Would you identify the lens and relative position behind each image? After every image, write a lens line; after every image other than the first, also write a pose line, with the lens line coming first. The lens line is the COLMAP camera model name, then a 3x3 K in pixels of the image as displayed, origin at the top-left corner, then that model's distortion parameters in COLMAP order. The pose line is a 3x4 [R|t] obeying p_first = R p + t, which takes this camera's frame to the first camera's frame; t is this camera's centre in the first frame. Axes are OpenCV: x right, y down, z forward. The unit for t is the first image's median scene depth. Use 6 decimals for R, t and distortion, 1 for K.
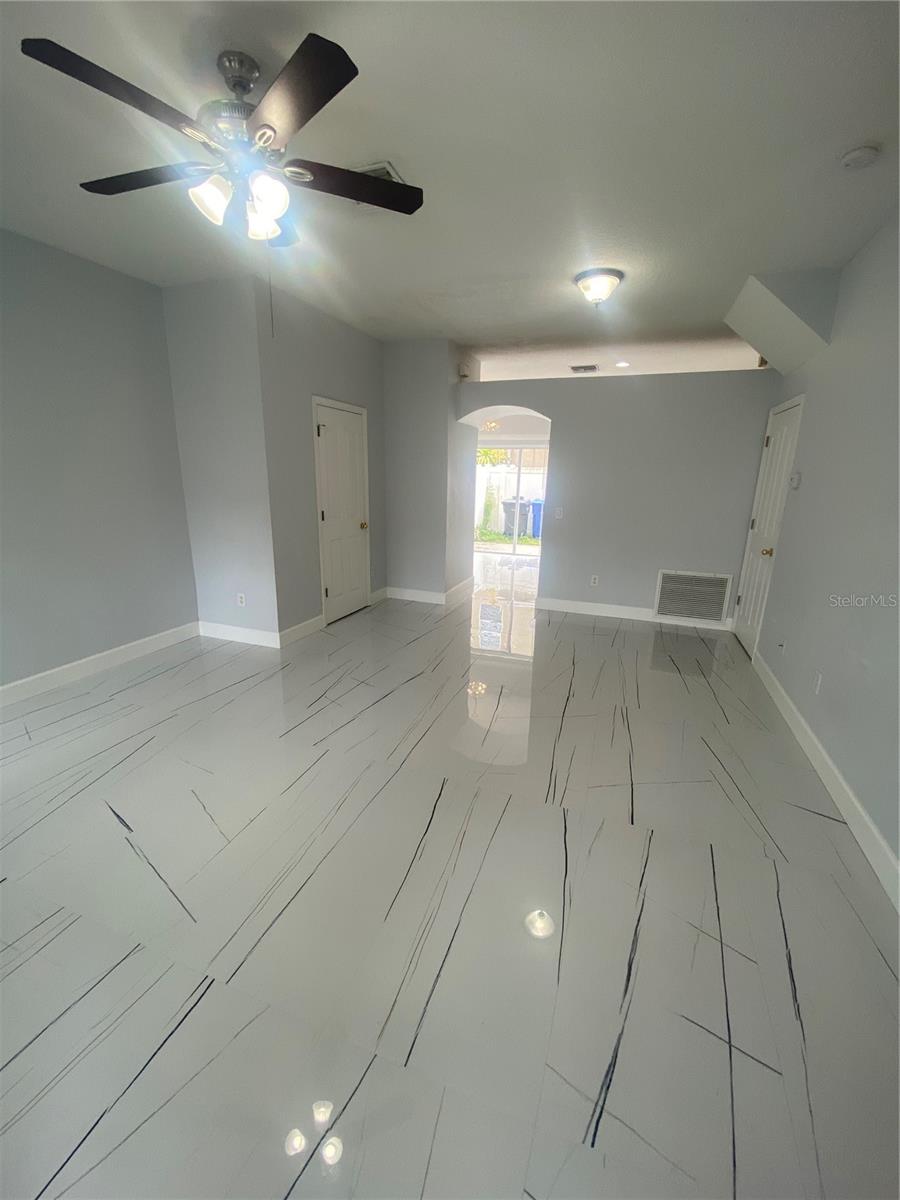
lens RADIAL K [[479.8, 0, 450.0], [0, 479.8, 600.0], [0, 0, 1]] dist [-0.001723, -0.000156]
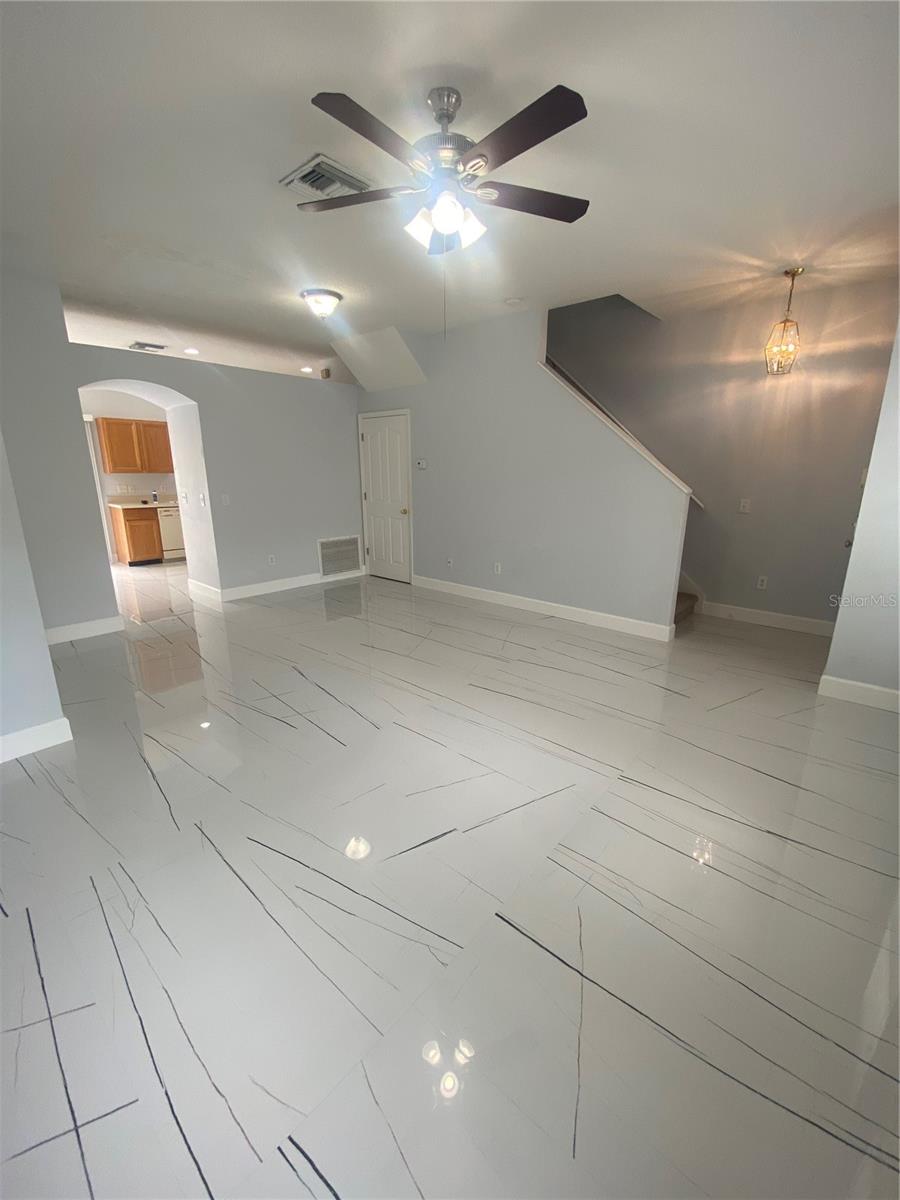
lens RADIAL K [[496.1, 0, 450.0], [0, 496.1, 600.0], [0, 0, 1]] dist [0.032304, -0.021114]
pose [[0.358879, -0.265102, 0.894945, -0.635382], [0.246160, 0.951754, 0.183218, -0.068567], [-0.900339, 0.154547, 0.406822, 0.211213]]
